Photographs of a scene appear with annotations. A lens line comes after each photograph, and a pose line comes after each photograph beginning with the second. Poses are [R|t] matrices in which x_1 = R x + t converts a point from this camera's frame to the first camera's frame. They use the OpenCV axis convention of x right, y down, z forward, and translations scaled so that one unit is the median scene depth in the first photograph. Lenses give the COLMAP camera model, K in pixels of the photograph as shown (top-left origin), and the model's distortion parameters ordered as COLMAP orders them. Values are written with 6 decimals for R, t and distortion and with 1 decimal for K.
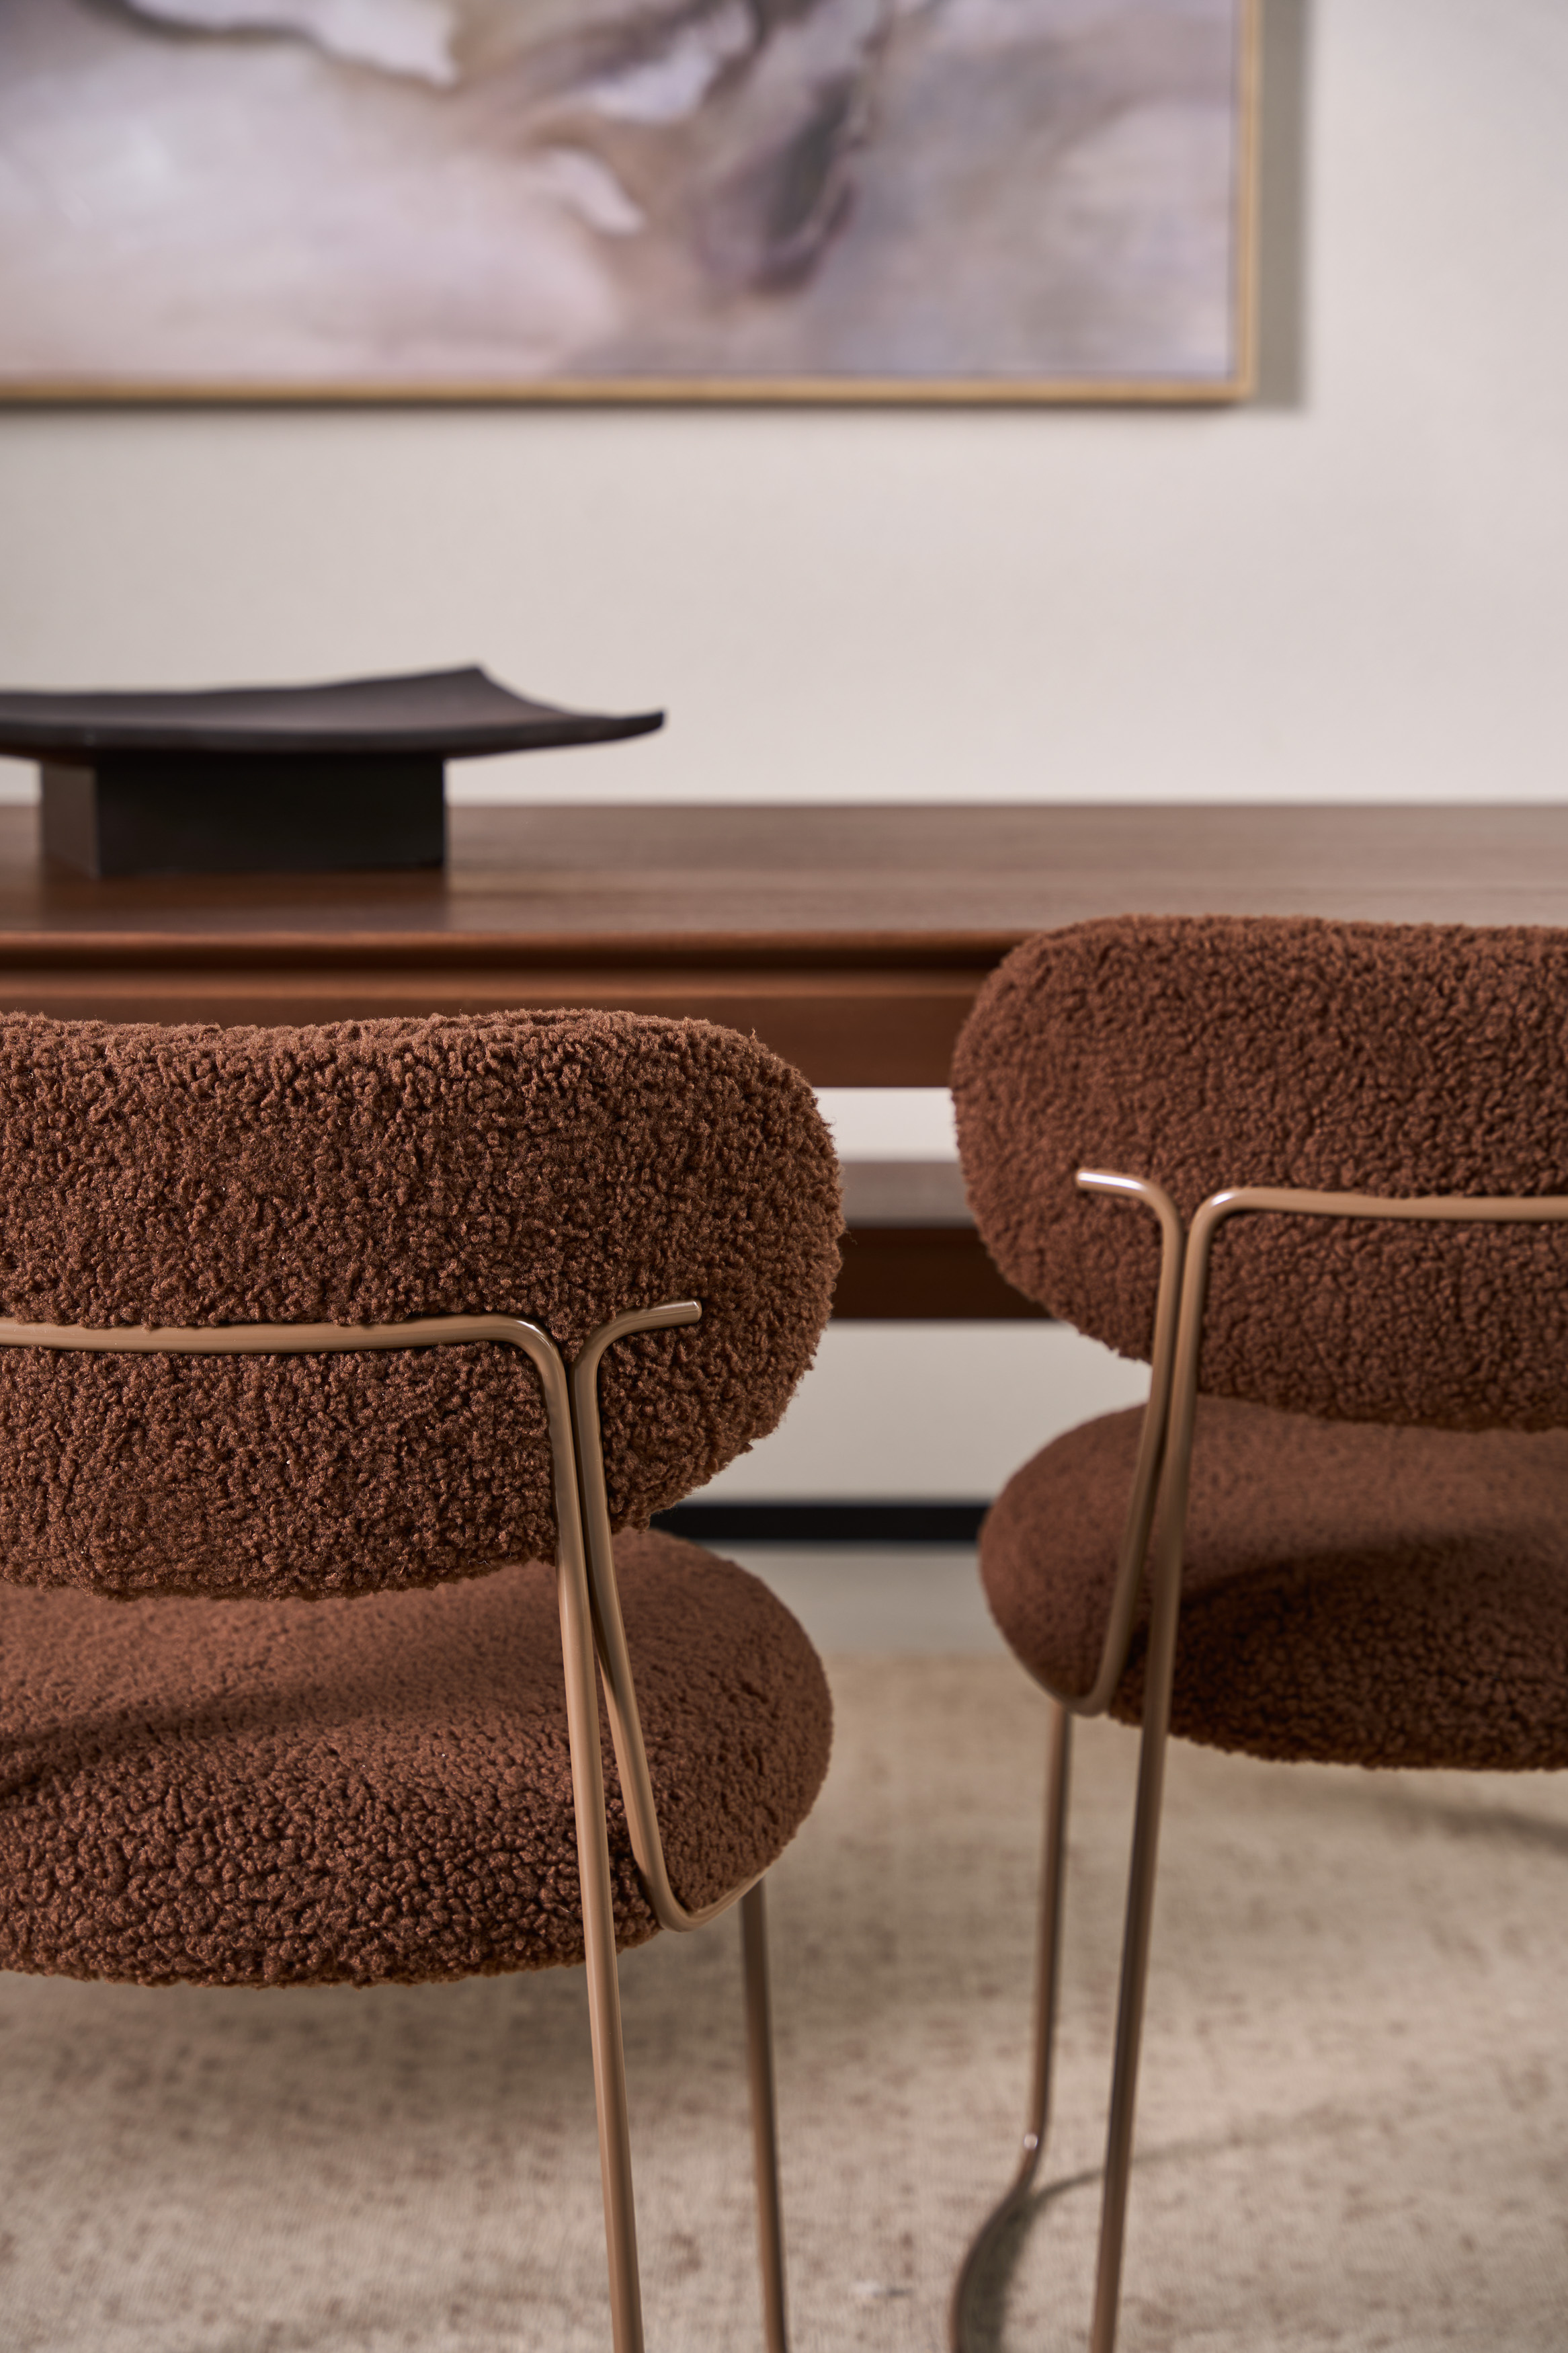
lens RADIAL K [[4618.3, 0, 771.6], [0, 4618.3, 1179.1], [0, 0, 1]] dist [-0.021609, 0.000000]
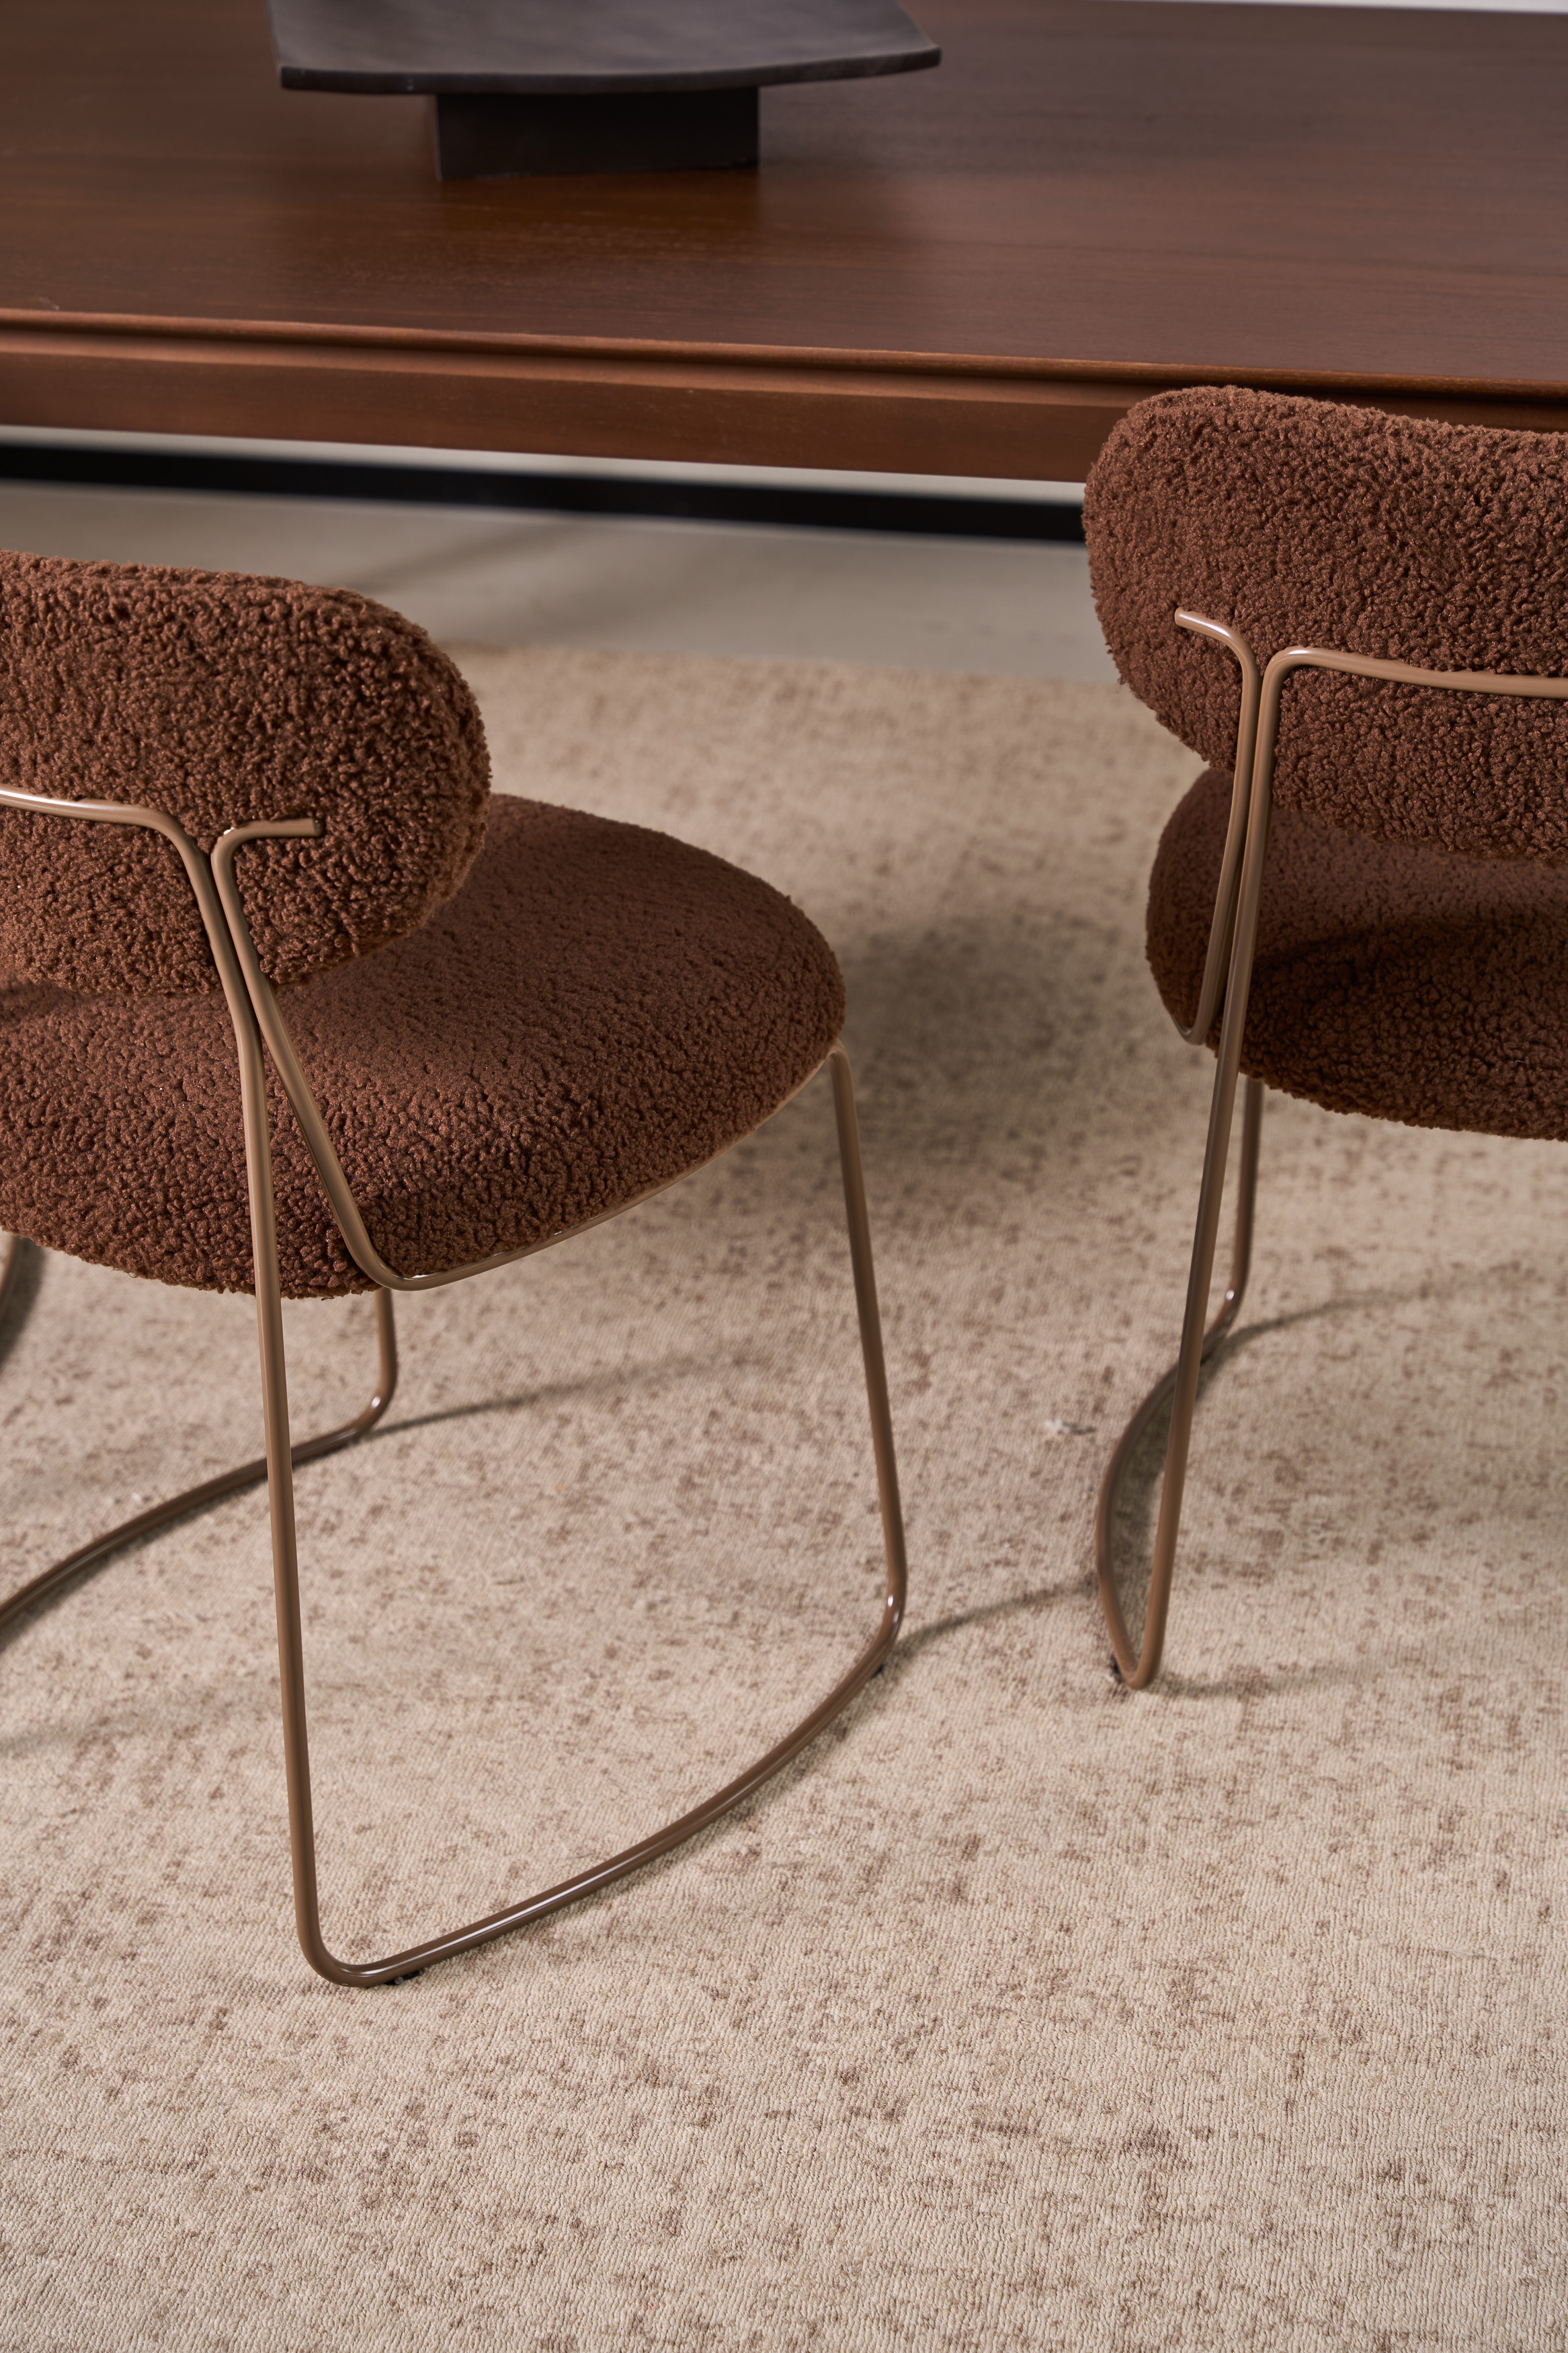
lens RADIAL K [[4430.8, 0, 785.8], [0, 4430.8, 1183.8], [0, 0, 1]] dist [0.014633, 0.000000]
pose [[0.981468, 0.078428, -0.174841, 0.146942], [-0.020698, 0.950459, 0.310159, -0.172484], [0.190504, -0.300792, 0.934469, -0.068053]]
